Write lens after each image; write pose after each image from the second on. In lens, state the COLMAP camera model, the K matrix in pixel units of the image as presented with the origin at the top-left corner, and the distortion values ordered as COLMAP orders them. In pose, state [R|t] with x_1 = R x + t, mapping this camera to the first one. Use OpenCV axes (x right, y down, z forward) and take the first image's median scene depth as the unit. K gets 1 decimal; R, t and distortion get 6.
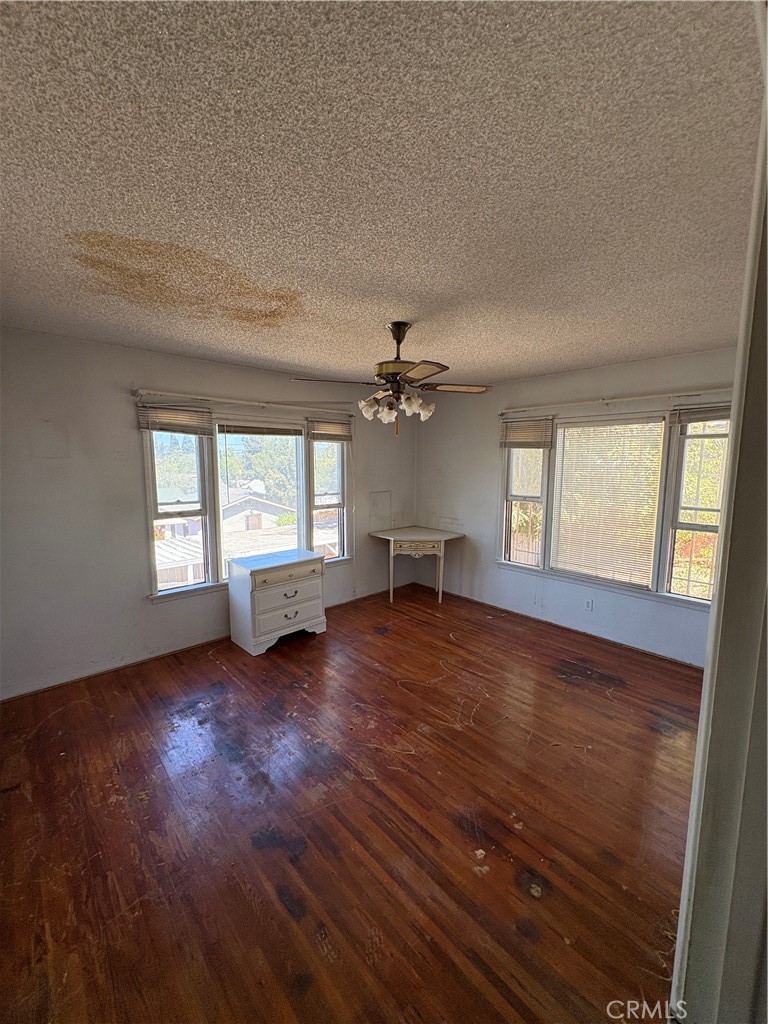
lens RADIAL K [[408.0, 0, 384.0], [0, 408.0, 512.0], [0, 0, 1]] dist [0.001642, -0.000251]
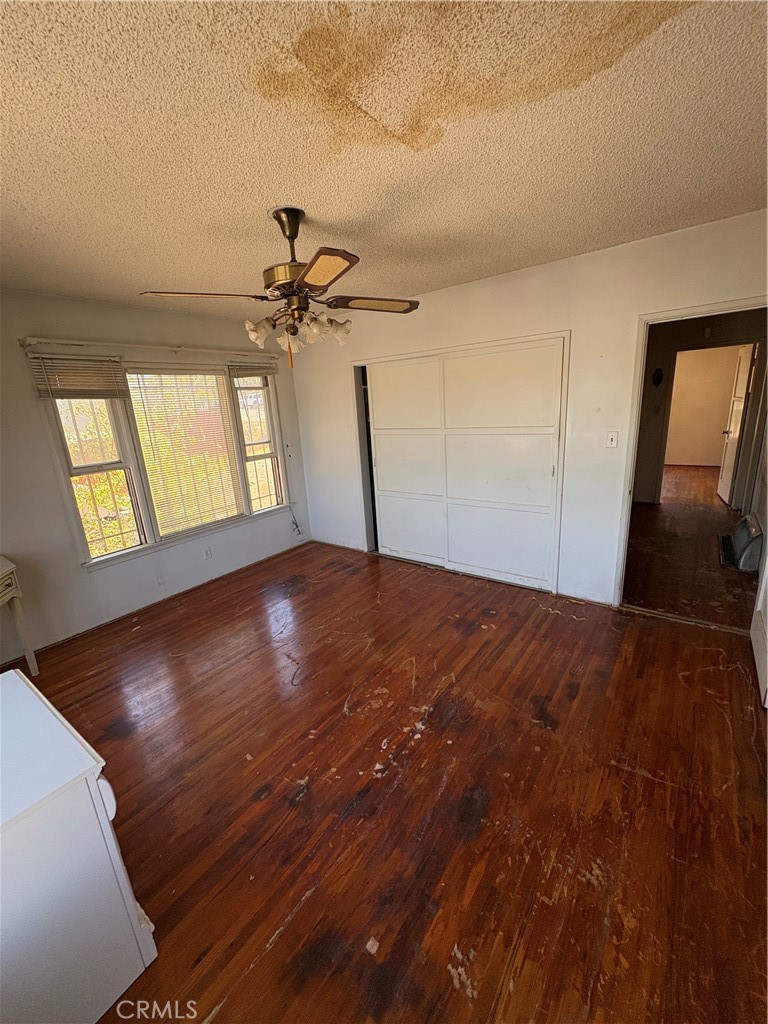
lens RADIAL K [[421.2, 0, 370.8], [0, 421.2, 517.2], [0, 0, 1]] dist [0.001313, -0.000128]
pose [[-0.176427, -0.249305, 0.952219, -0.757503], [0.180732, 0.942742, 0.280310, -0.111452], [-0.967579, 0.221550, -0.121268, 0.949166]]
